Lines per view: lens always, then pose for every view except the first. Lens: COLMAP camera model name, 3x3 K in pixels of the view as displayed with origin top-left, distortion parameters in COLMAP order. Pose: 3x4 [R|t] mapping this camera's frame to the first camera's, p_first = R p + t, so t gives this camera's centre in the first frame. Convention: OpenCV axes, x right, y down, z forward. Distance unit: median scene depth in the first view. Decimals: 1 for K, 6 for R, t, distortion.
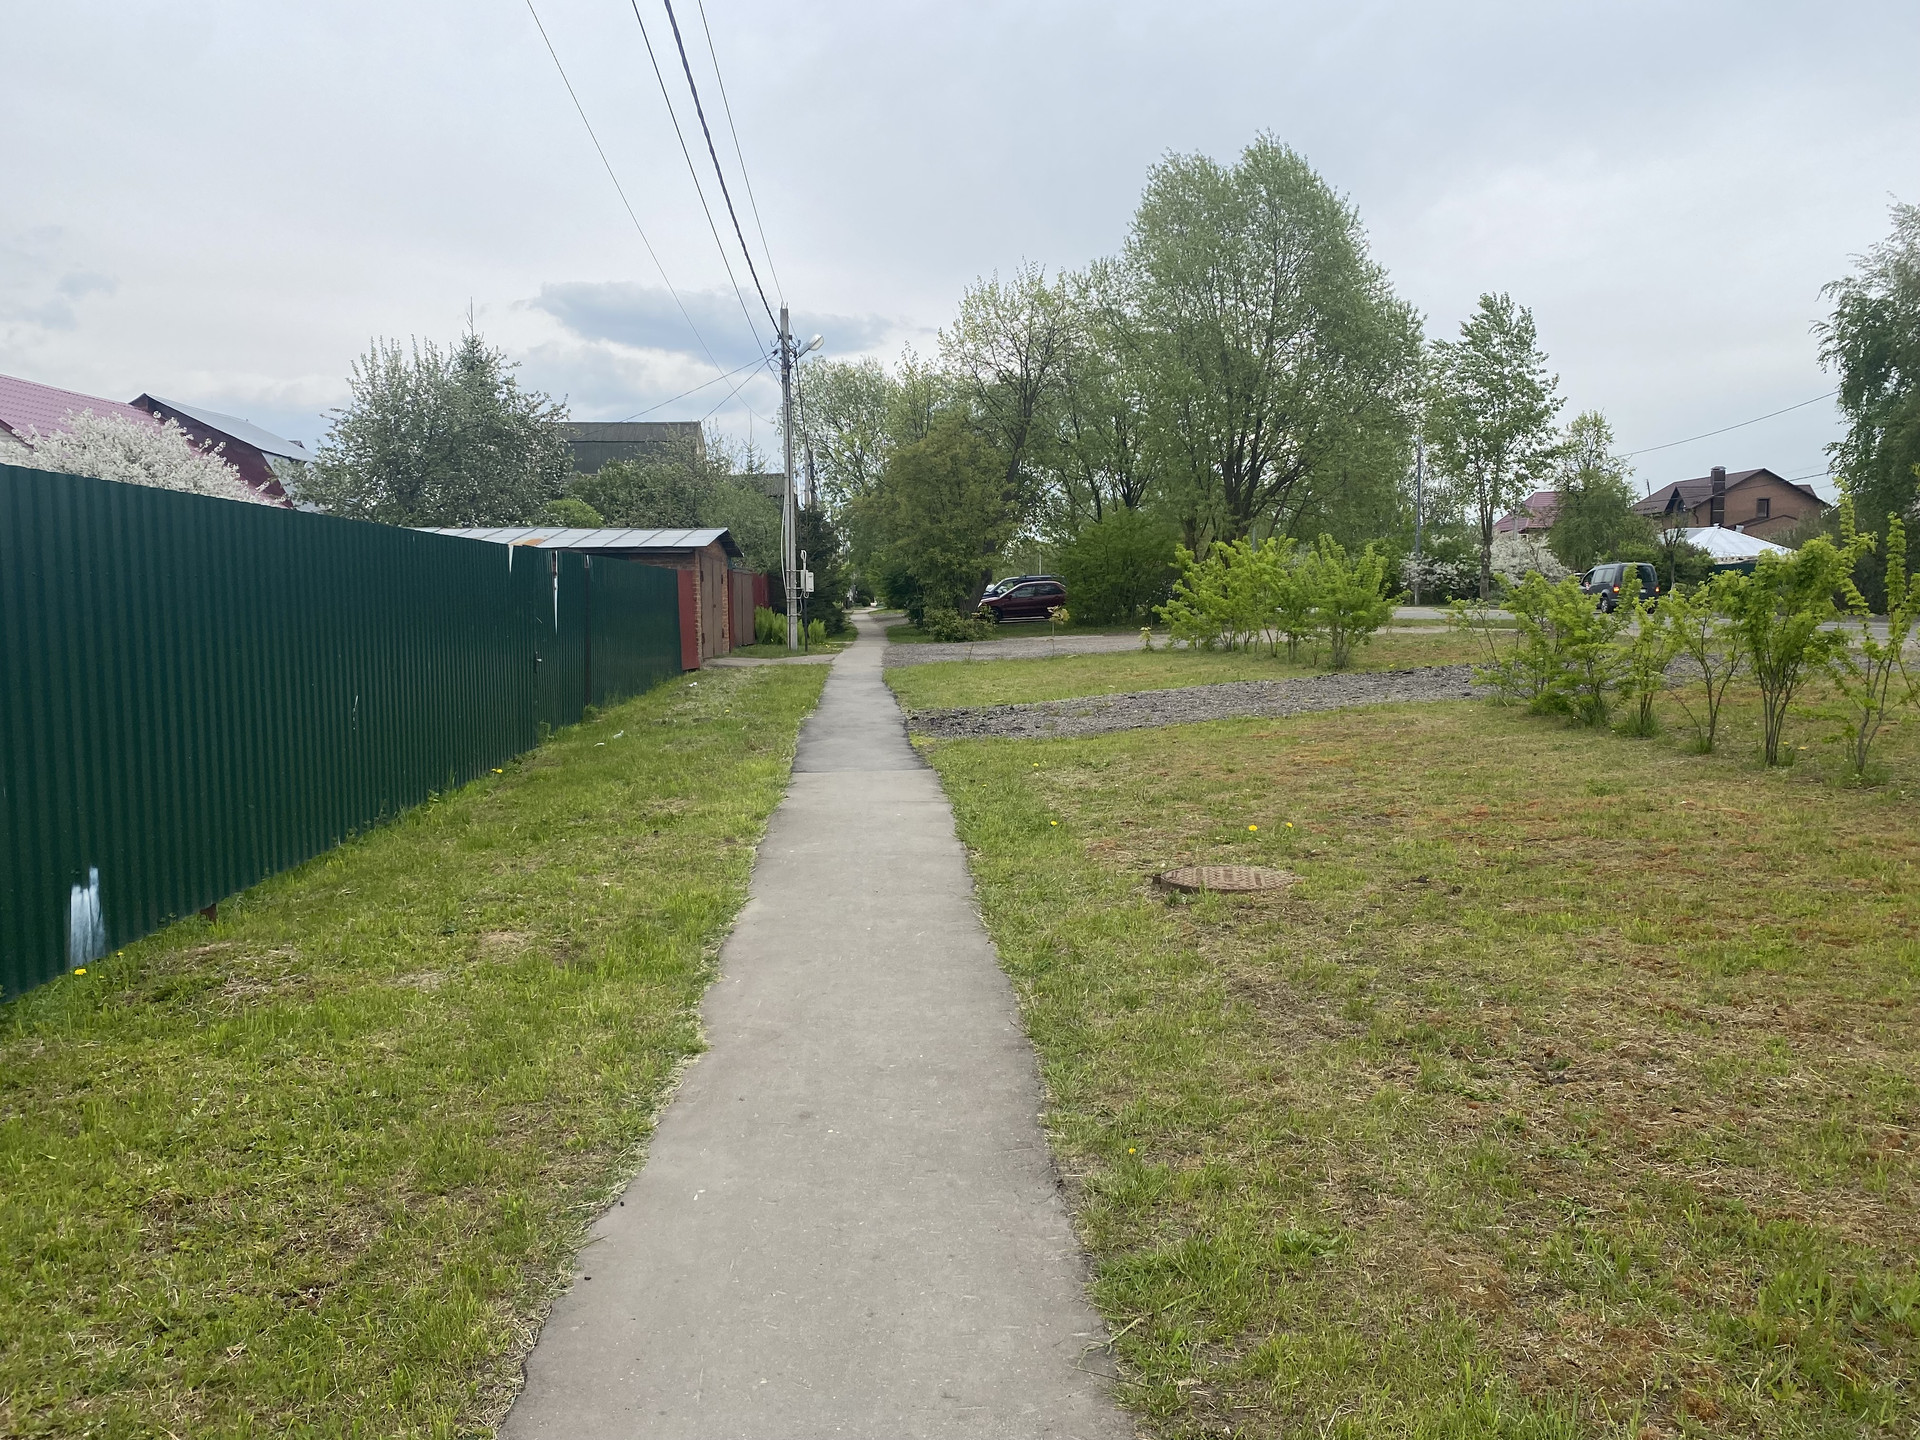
lens RADIAL K [[1491.2, 0, 967.9], [0, 1491.2, 717.9], [0, 0, 1]] dist [0.039073, -0.039801]
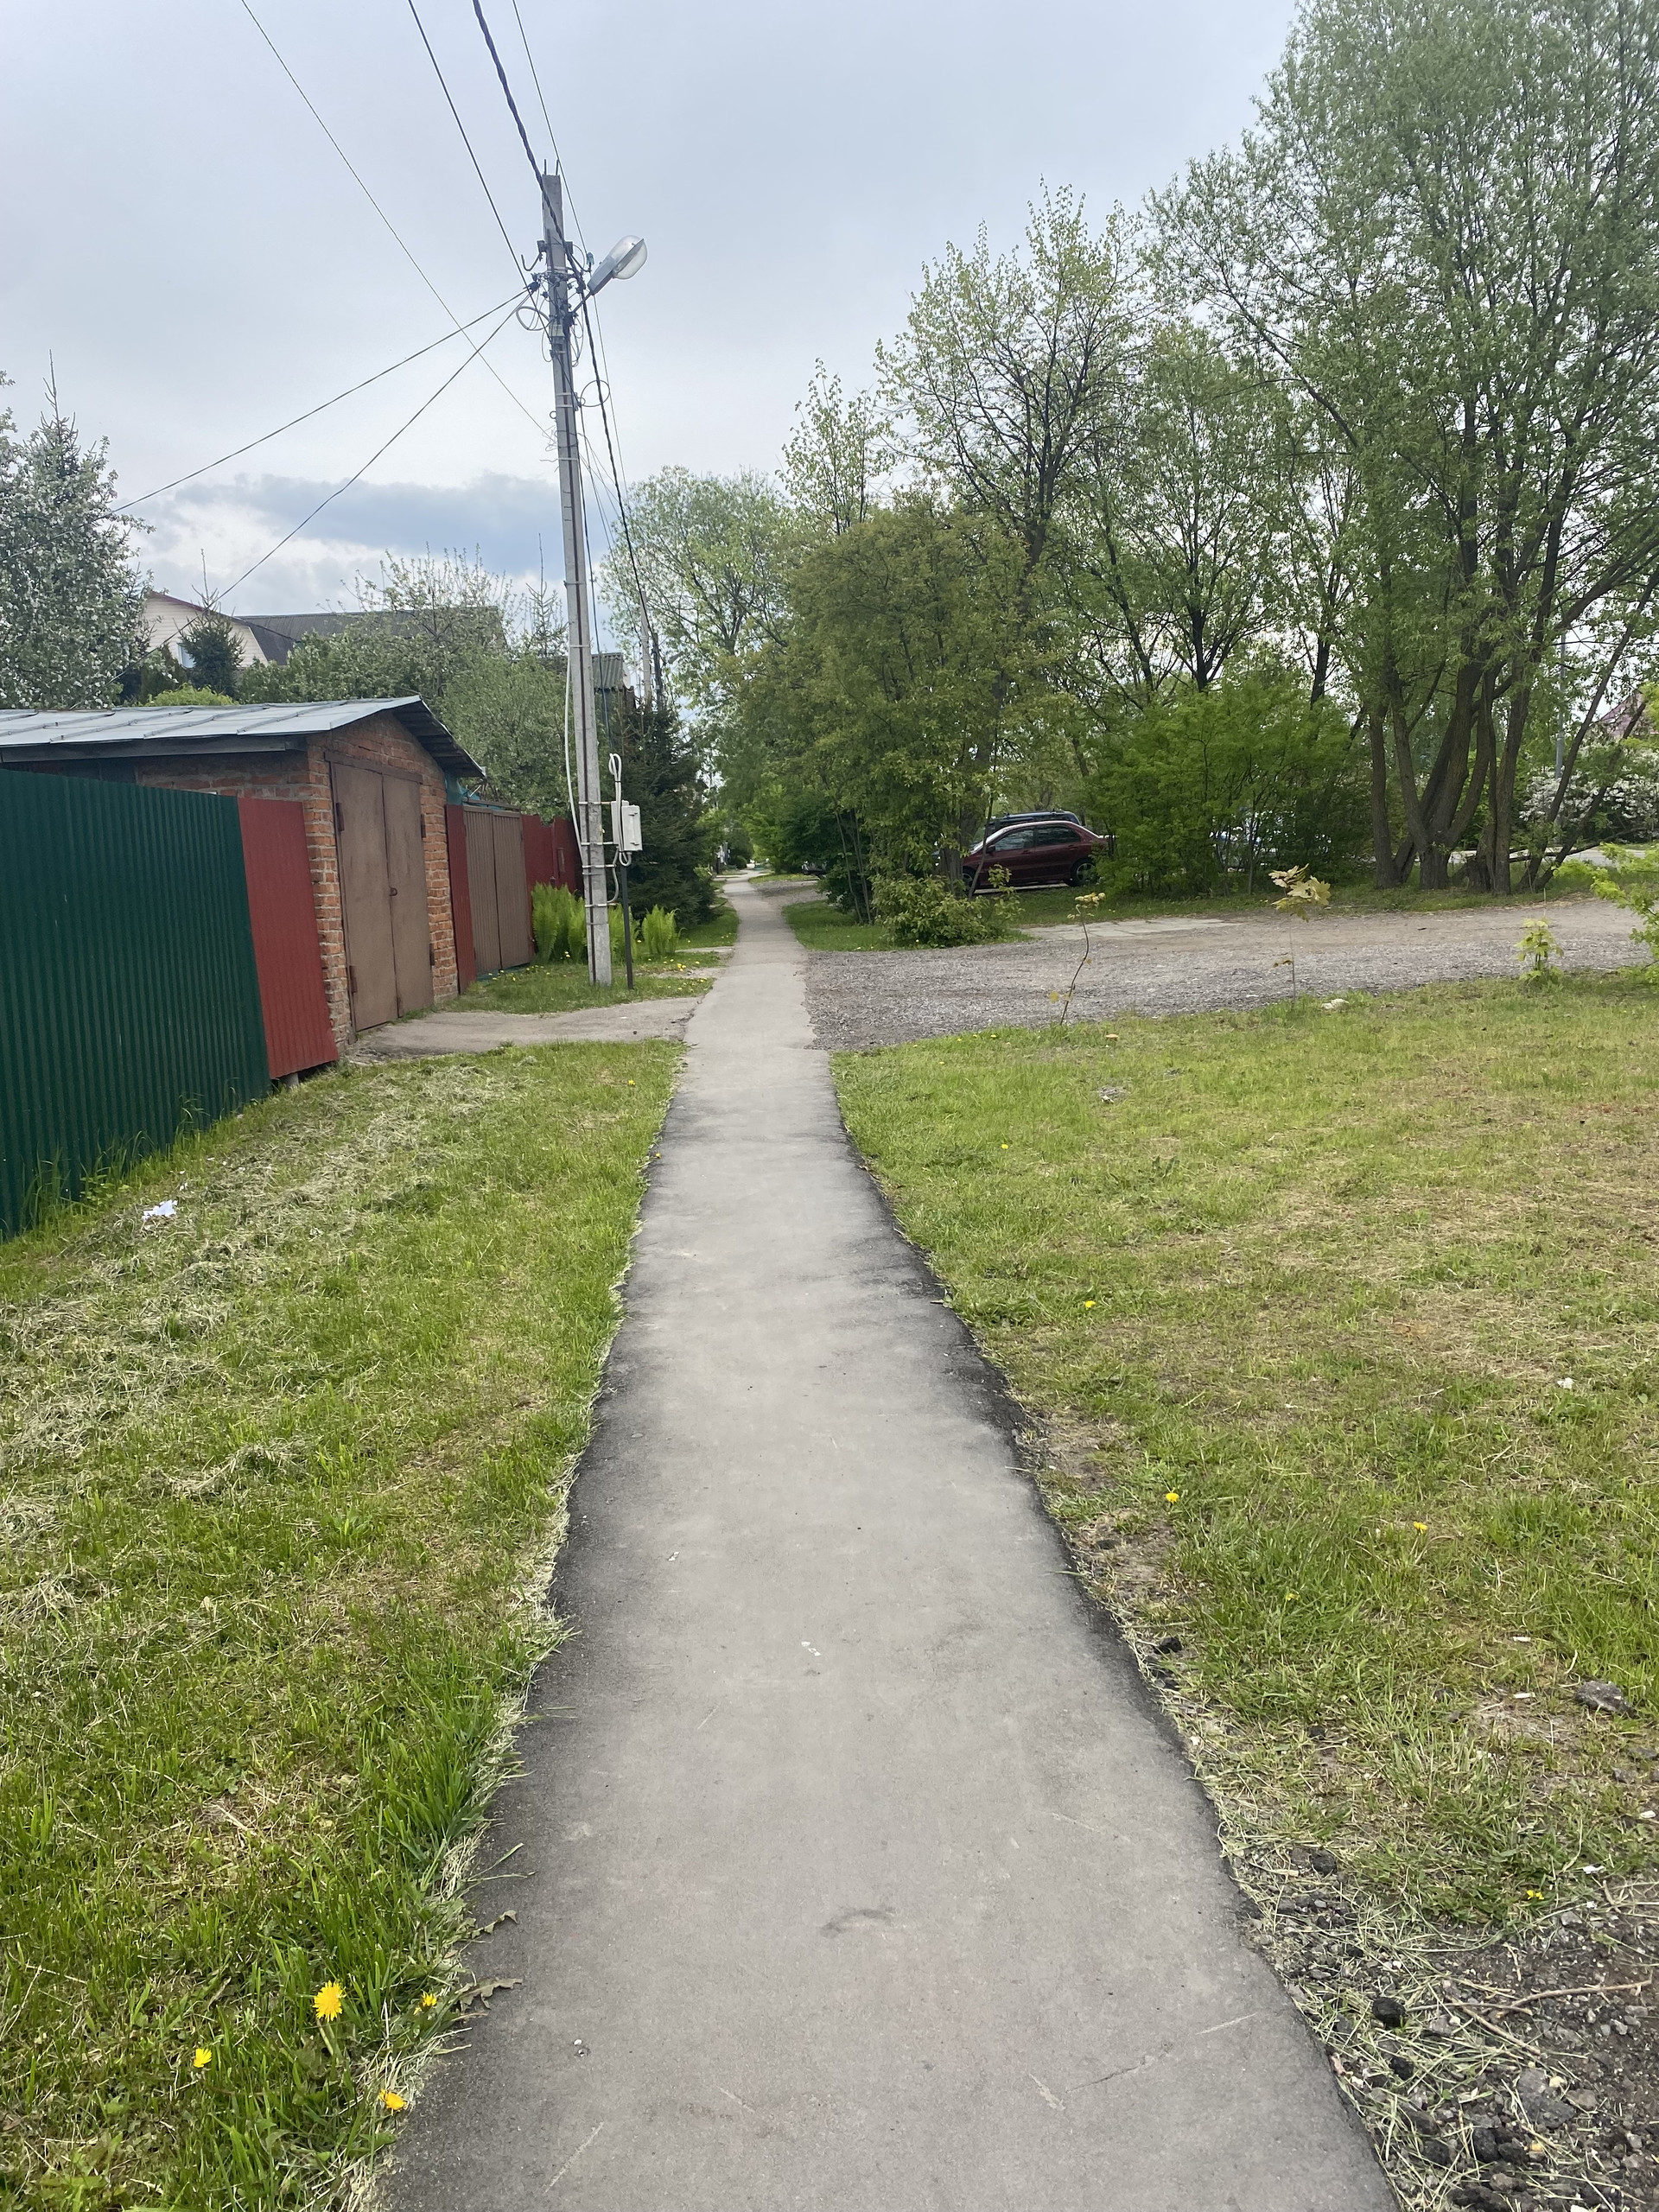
lens RADIAL K [[1718.0, 0, 751.2], [0, 1718.0, 1110.5], [0, 0, 1]] dist [0.039073, -0.039801]
pose [[0.997661, -0.021163, -0.064997, -0.035257], [0.025469, 0.997484, 0.066153, -0.036184], [0.063433, -0.067654, 0.995690, 0.436364]]
